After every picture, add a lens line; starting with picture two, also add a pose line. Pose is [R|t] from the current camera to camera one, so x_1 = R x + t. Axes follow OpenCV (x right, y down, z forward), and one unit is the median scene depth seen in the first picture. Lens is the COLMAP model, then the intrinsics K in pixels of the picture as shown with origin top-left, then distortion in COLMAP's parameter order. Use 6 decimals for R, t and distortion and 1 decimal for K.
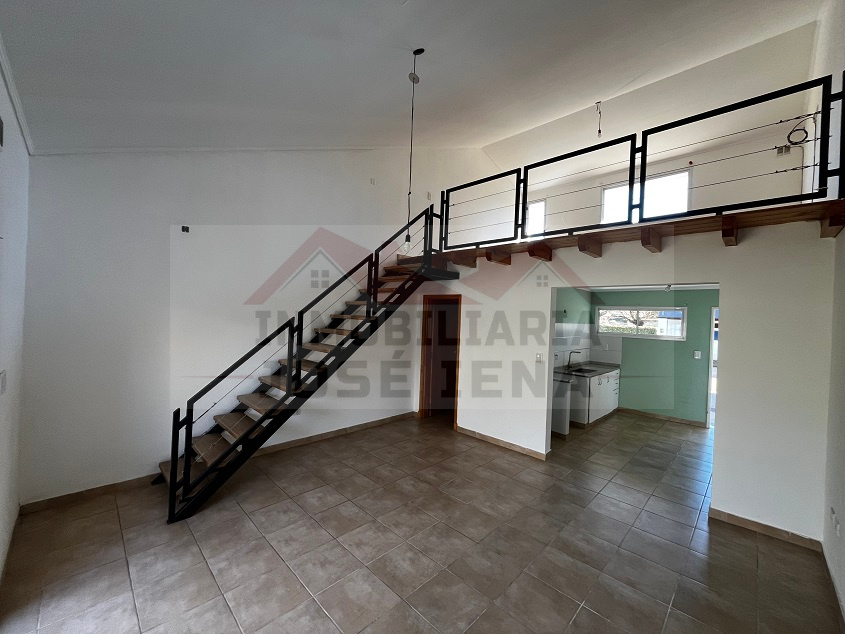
lens RADIAL K [[340.9, 0, 421.3], [0, 340.9, 317.1], [0, 0, 1]] dist [-0.003003, -0.000320]
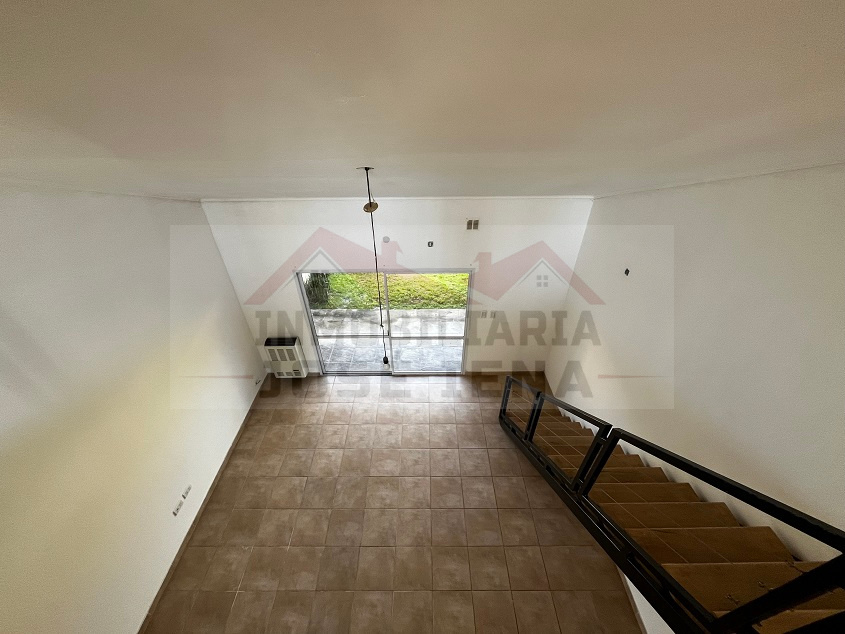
lens RADIAL K [[340.9, 0, 421.3], [0, 340.9, 316.8], [0, 0, 1]] dist [-0.003003, -0.000320]
pose [[-0.711099, 0.394185, -0.582199, 0.368017], [-0.020132, 0.816301, 0.577276, -0.791410], [0.702804, 0.422222, -0.572535, 1.353785]]
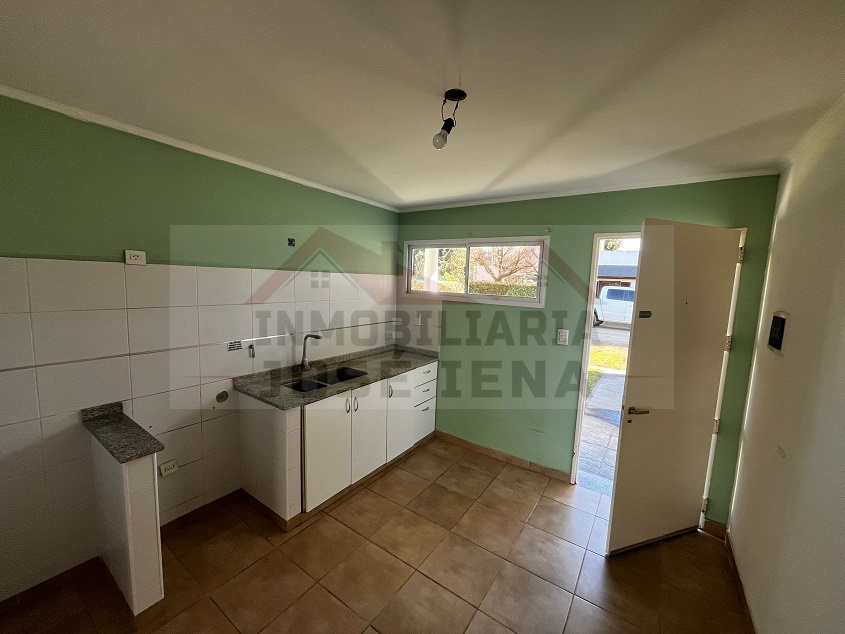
lens RADIAL K [[340.9, 0, 422.2], [0, 340.9, 316.9], [0, 0, 1]] dist [-0.003003, -0.000320]
pose [[0.984668, -0.024429, 0.172720, 1.029677], [0.005351, 0.993909, 0.110073, 0.059186], [-0.174357, -0.107461, 0.978801, 1.088535]]
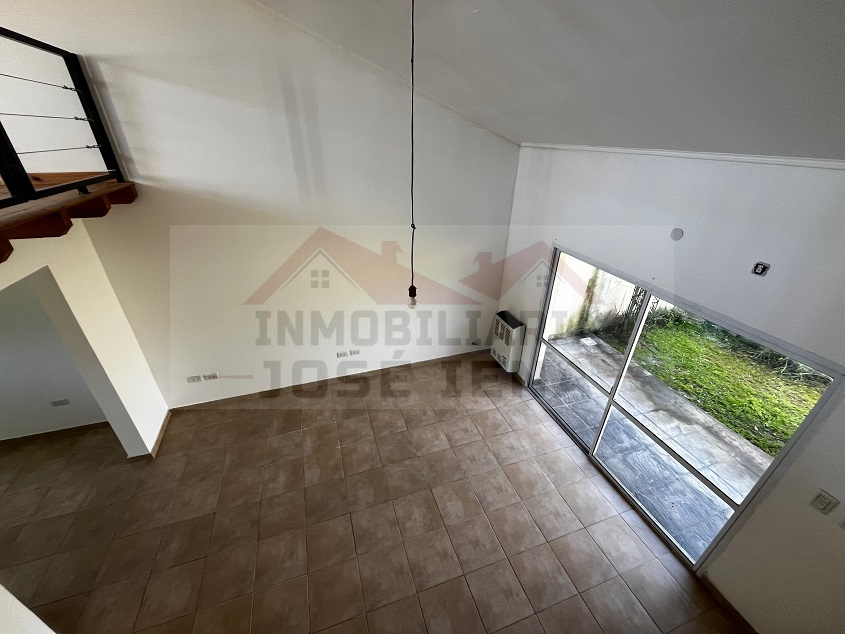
lens RADIAL K [[340.9, 0, 422.0], [0, 340.9, 317.3], [0, 0, 1]] dist [-0.003003, -0.000320]
pose [[-0.892301, -0.256480, 0.371506, -0.274711], [-0.043154, 0.867626, 0.495341, -0.444655], [-0.449374, 0.425961, -0.785252, 1.306252]]
